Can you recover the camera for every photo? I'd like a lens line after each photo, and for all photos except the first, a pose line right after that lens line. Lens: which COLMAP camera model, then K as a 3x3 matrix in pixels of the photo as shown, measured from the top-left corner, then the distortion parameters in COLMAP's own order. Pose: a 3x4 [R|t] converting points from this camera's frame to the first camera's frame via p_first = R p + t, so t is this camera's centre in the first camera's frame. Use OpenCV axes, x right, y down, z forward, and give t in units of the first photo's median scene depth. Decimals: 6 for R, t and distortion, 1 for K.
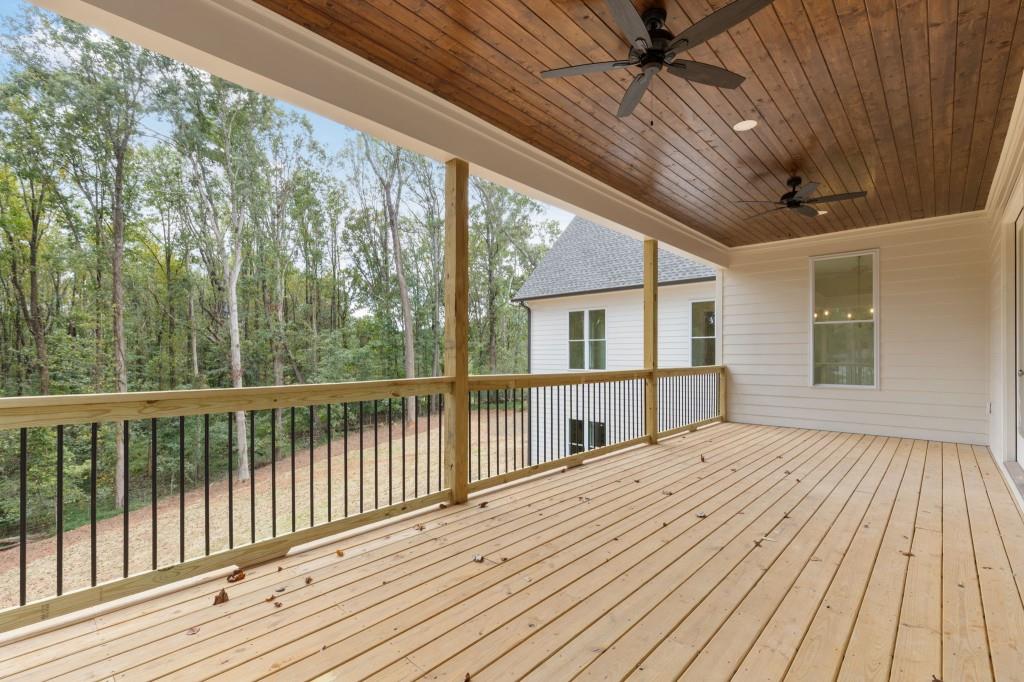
lens RADIAL K [[466.9, 0, 516.3], [0, 466.9, 355.1], [0, 0, 1]] dist [0.008577, -0.001592]
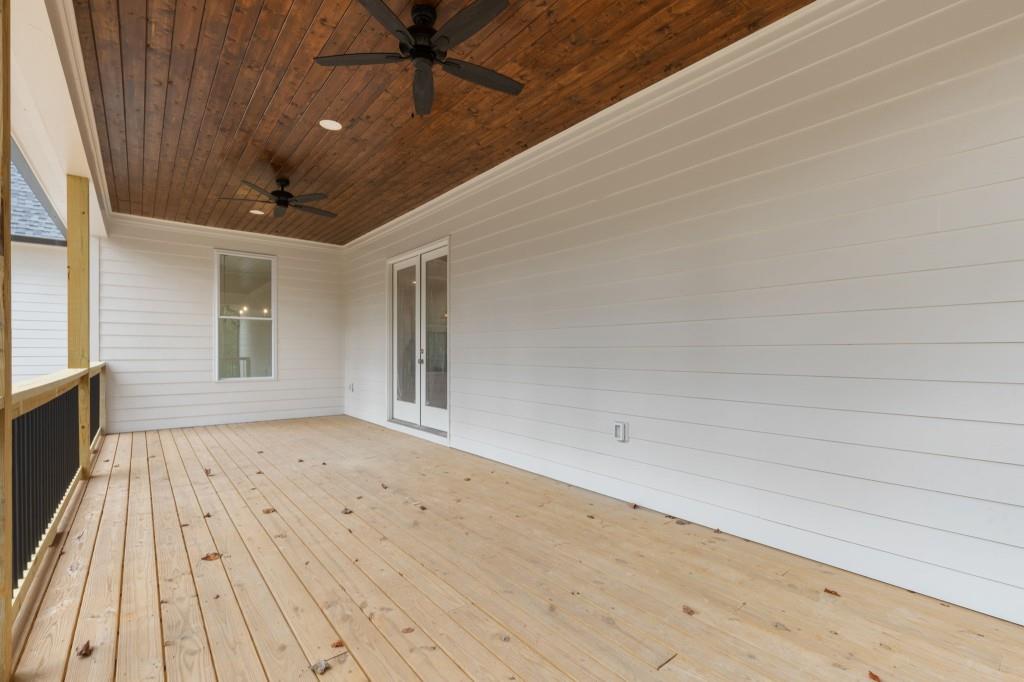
lens RADIAL K [[466.9, 0, 510.2], [0, 466.9, 352.1], [0, 0, 1]] dist [0.008577, -0.001592]
pose [[0.156697, -0.002116, 0.987645, -0.350301], [-0.004882, 0.999984, 0.002917, 0.000821], [-0.987635, -0.005279, 0.156684, 0.338339]]
